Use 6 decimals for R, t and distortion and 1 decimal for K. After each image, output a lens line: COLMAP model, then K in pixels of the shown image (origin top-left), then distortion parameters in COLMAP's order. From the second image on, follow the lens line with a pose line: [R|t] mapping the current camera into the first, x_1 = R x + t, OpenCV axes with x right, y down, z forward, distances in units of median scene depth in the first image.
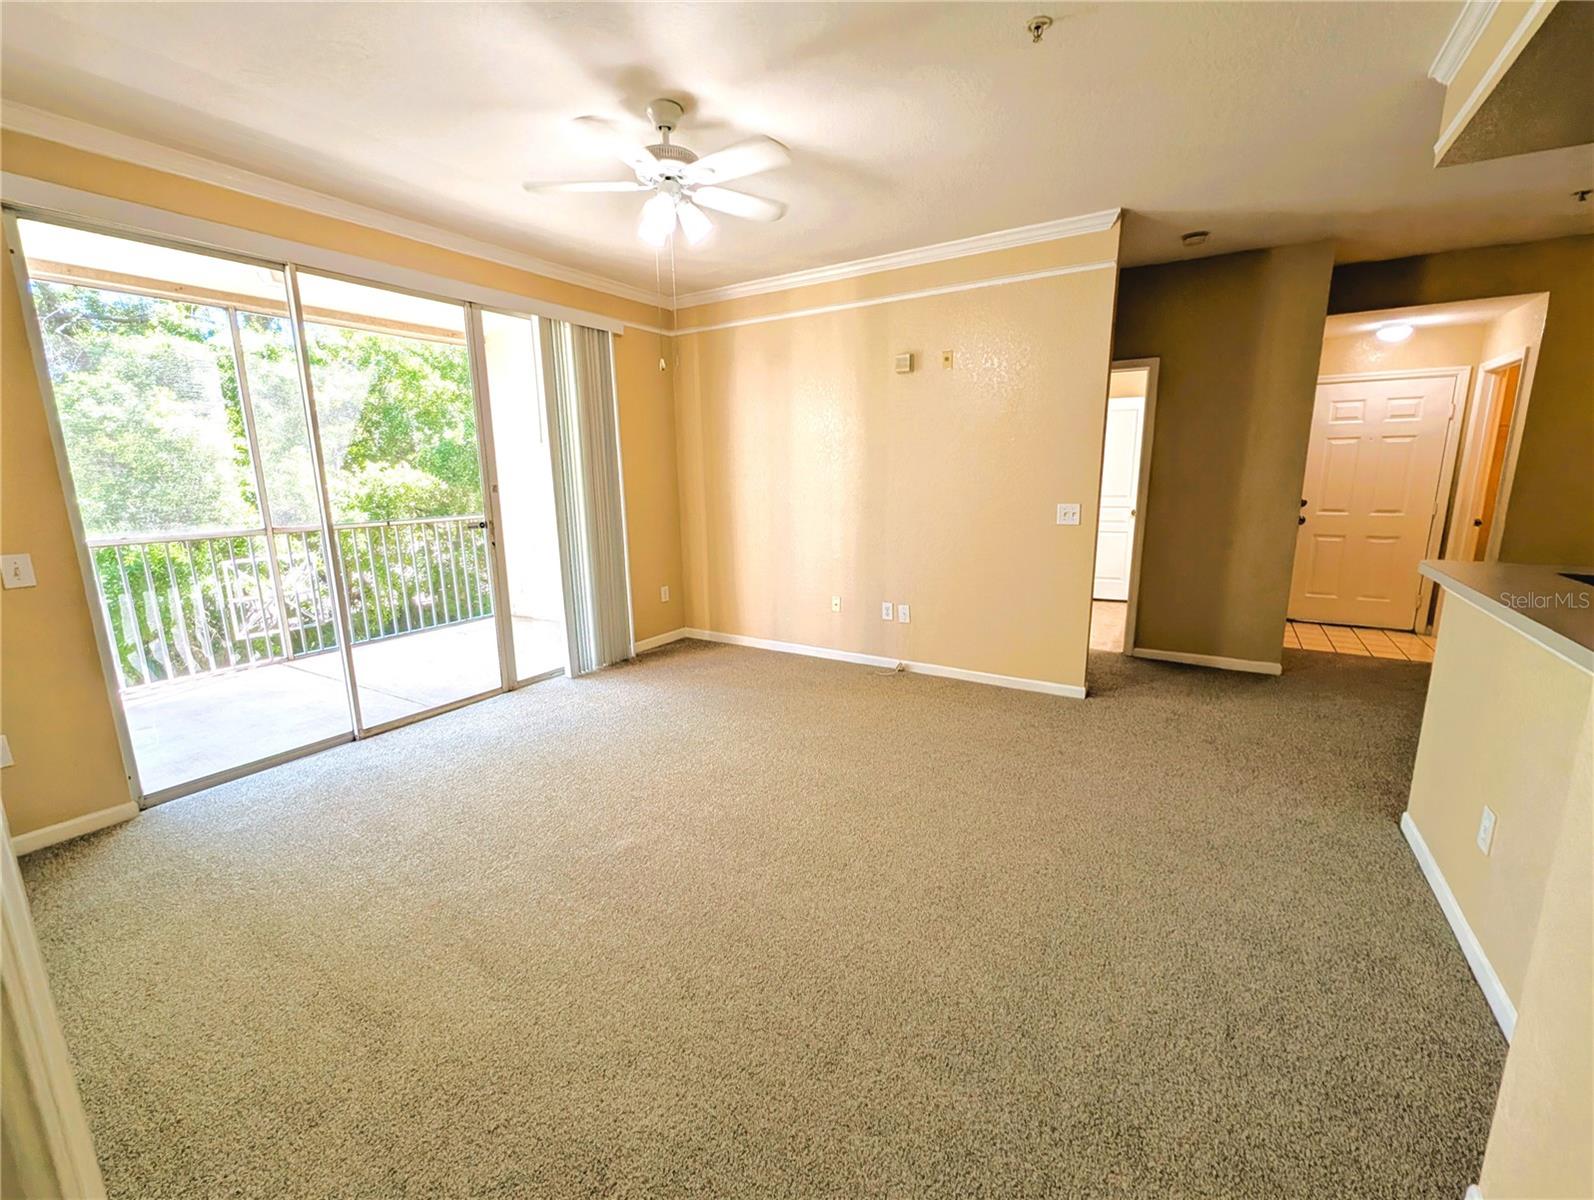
lens RADIAL K [[658.6, 0, 793.7], [0, 658.6, 599.5], [0, 0, 1]] dist [0.002324, -0.000634]
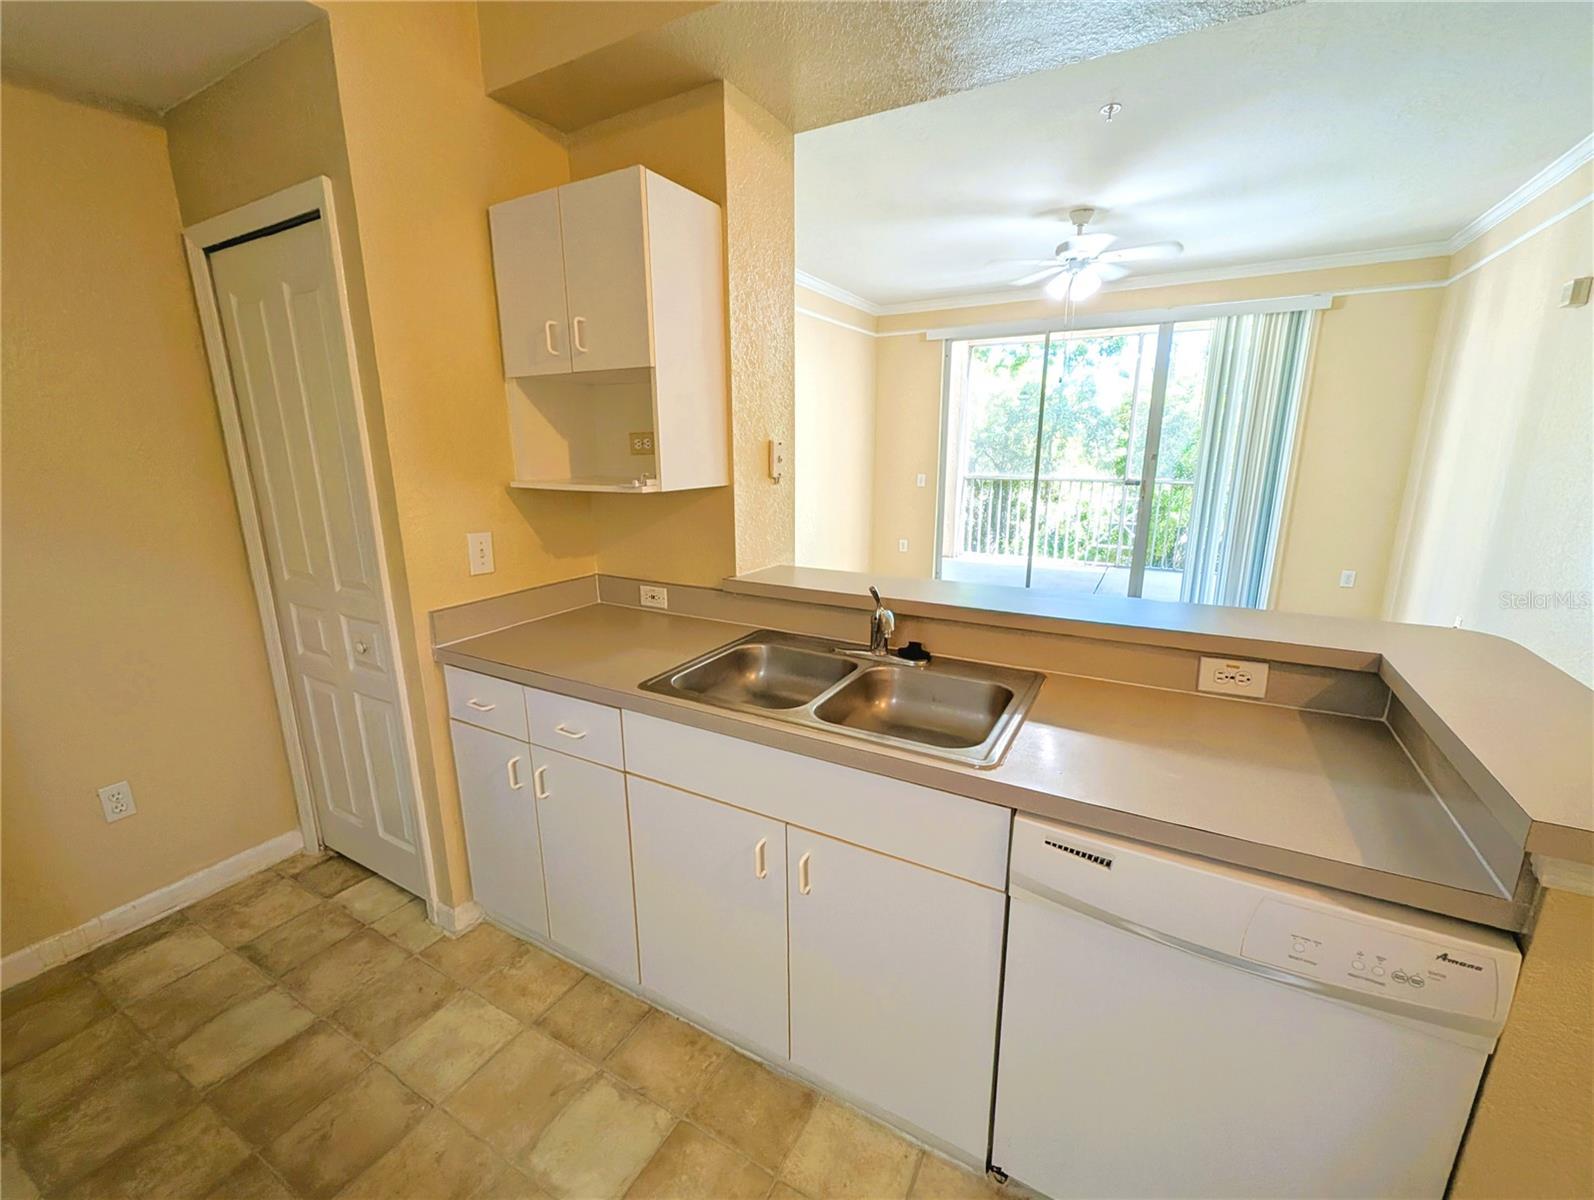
lens RADIAL K [[658.6, 0, 797.9], [0, 658.6, 598.6], [0, 0, 1]] dist [0.002324, -0.000634]
pose [[0.046153, 0.245149, -0.968386, 0.737329], [-0.190281, 0.953827, 0.232394, -0.055023], [0.980644, 0.173540, 0.090669, 0.177995]]
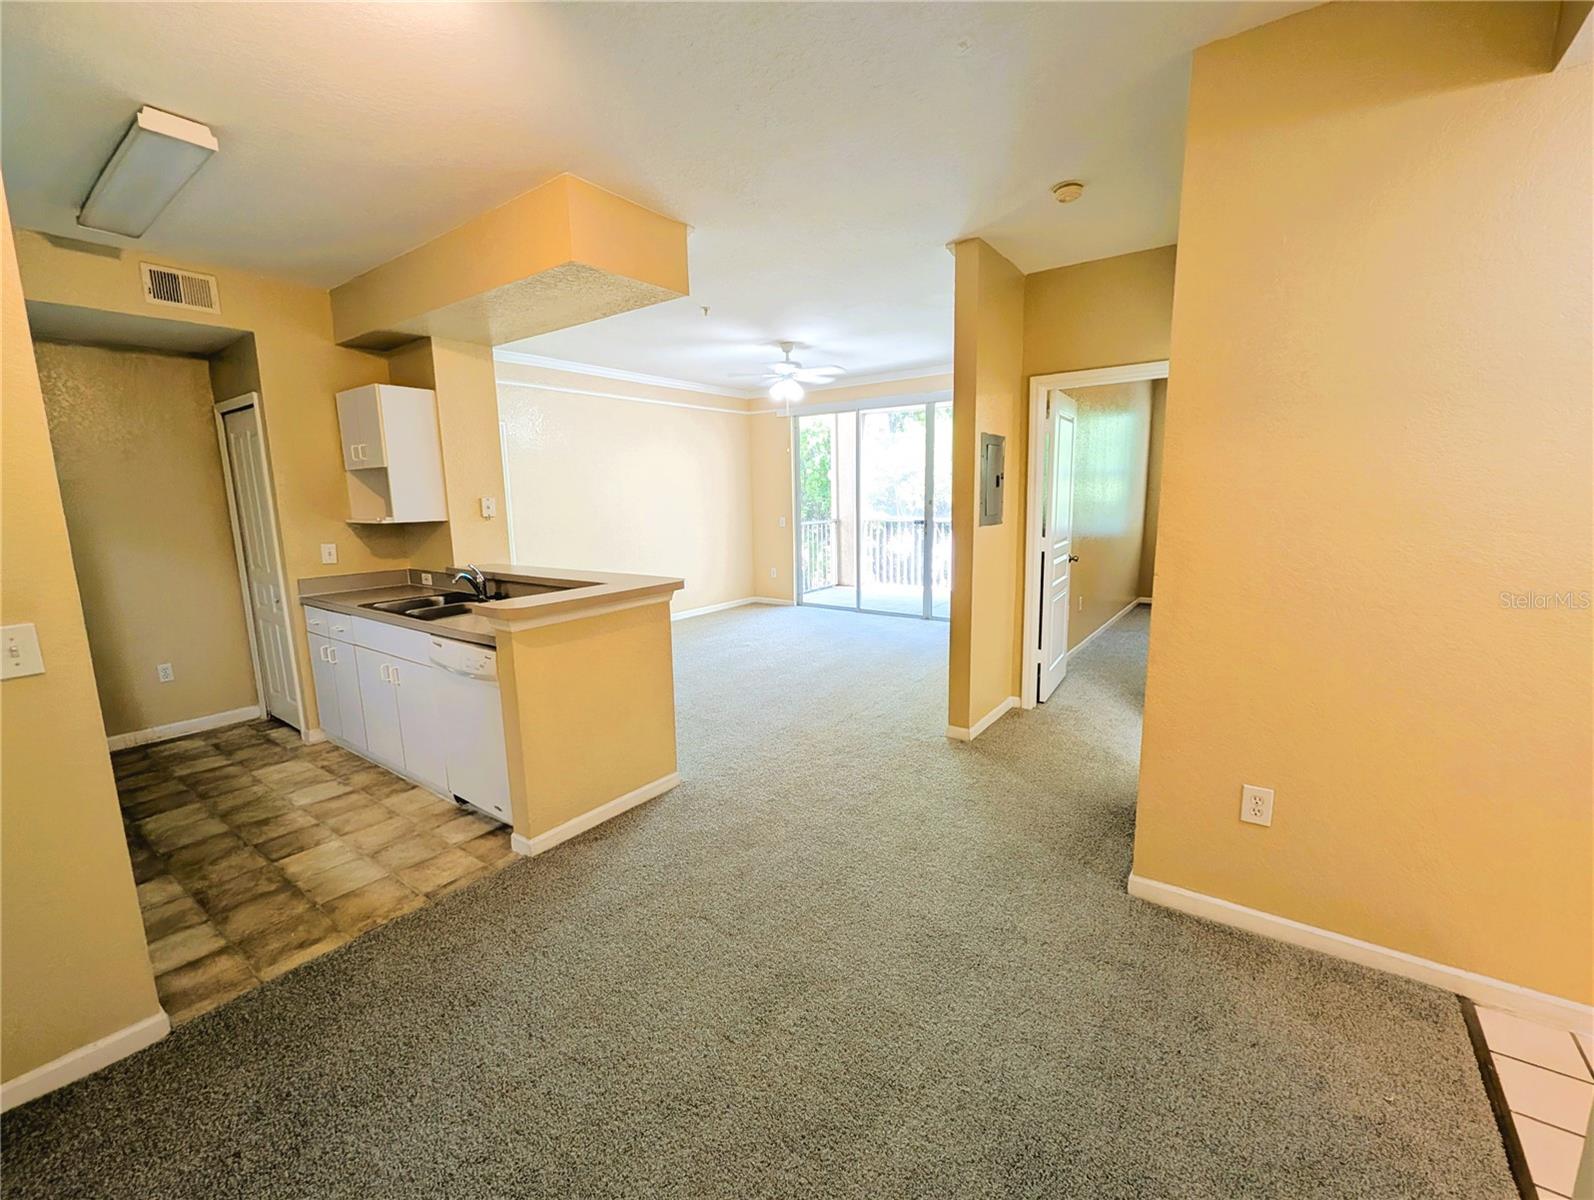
lens RADIAL K [[658.6, 0, 797.5], [0, 658.6, 598.5], [0, 0, 1]] dist [0.002324, -0.000634]
pose [[-0.068983, 0.175835, -0.982000, 1.111592], [-0.175106, 0.966929, 0.185437, -0.152451], [0.982130, 0.184746, -0.035912, 0.632424]]
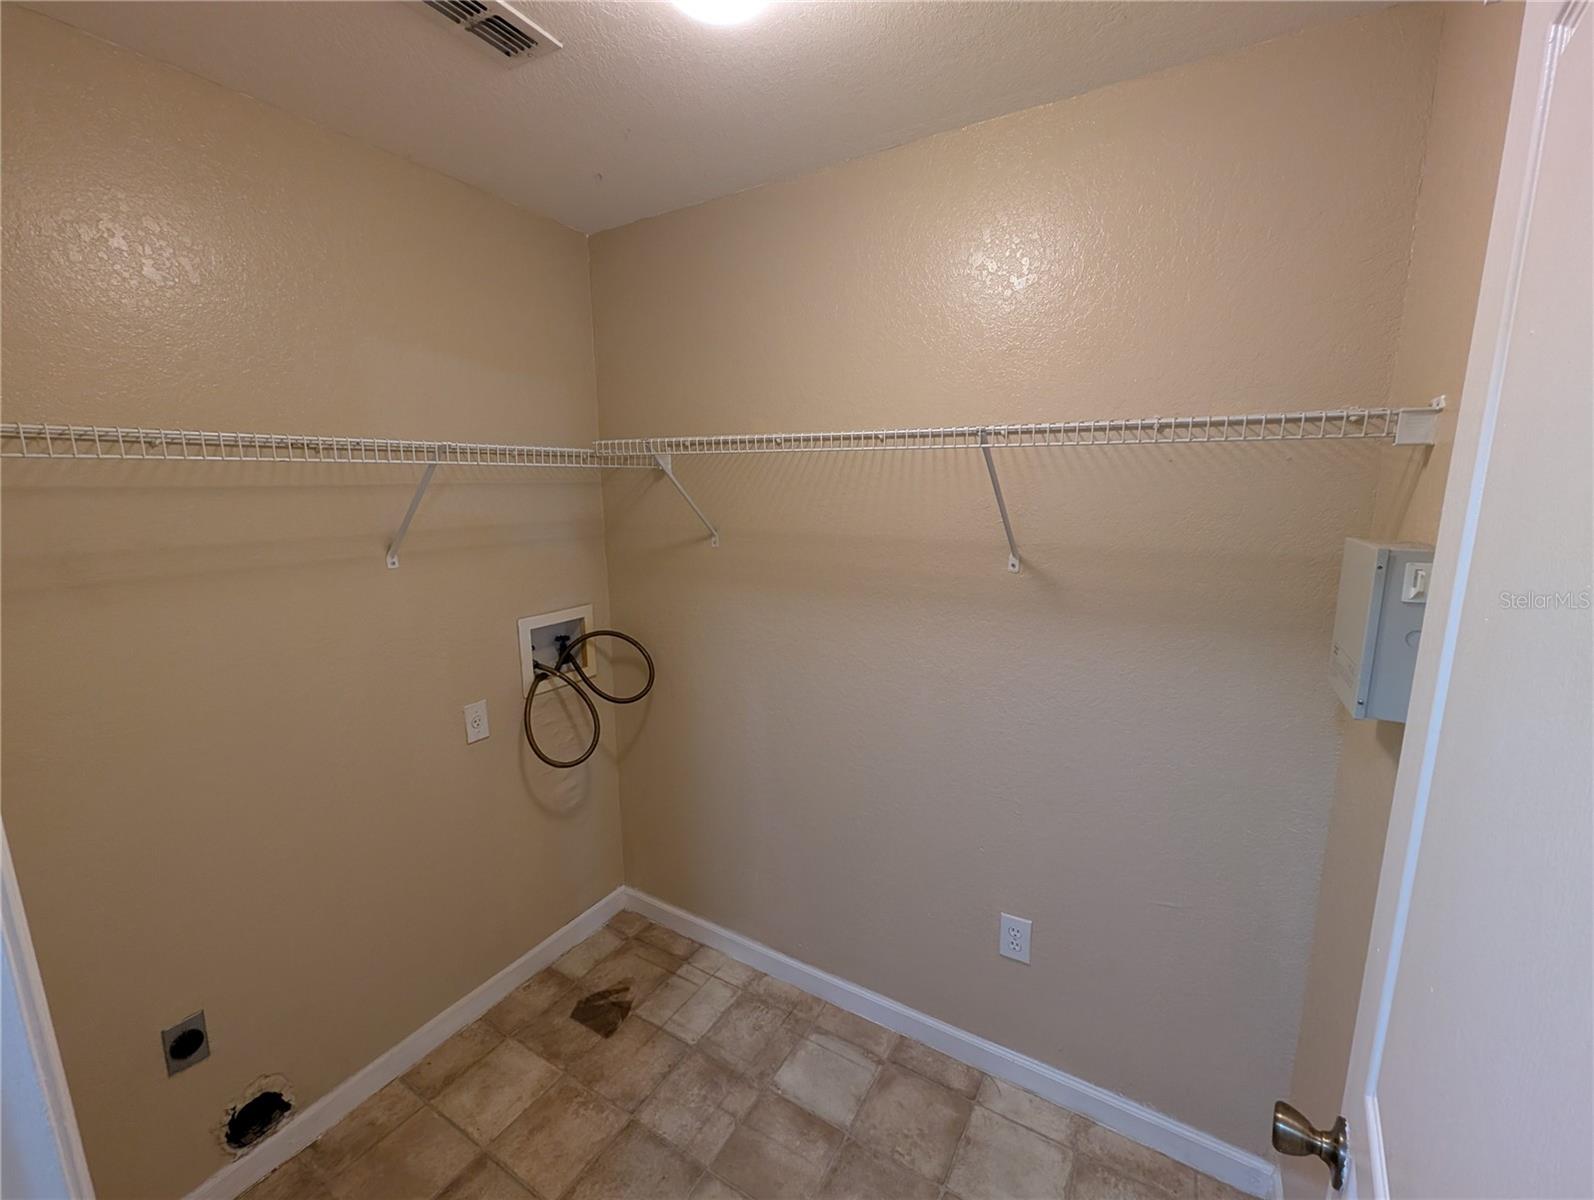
lens RADIAL K [[658.6, 0, 795.3], [0, 658.6, 595.0], [0, 0, 1]] dist [0.002324, -0.000634]
pose [[-0.999612, 0.025007, -0.012294, 0.527977], [0.018963, 0.933737, 0.357458, -0.128886], [0.020418, 0.357086, -0.933848, 0.408290]]
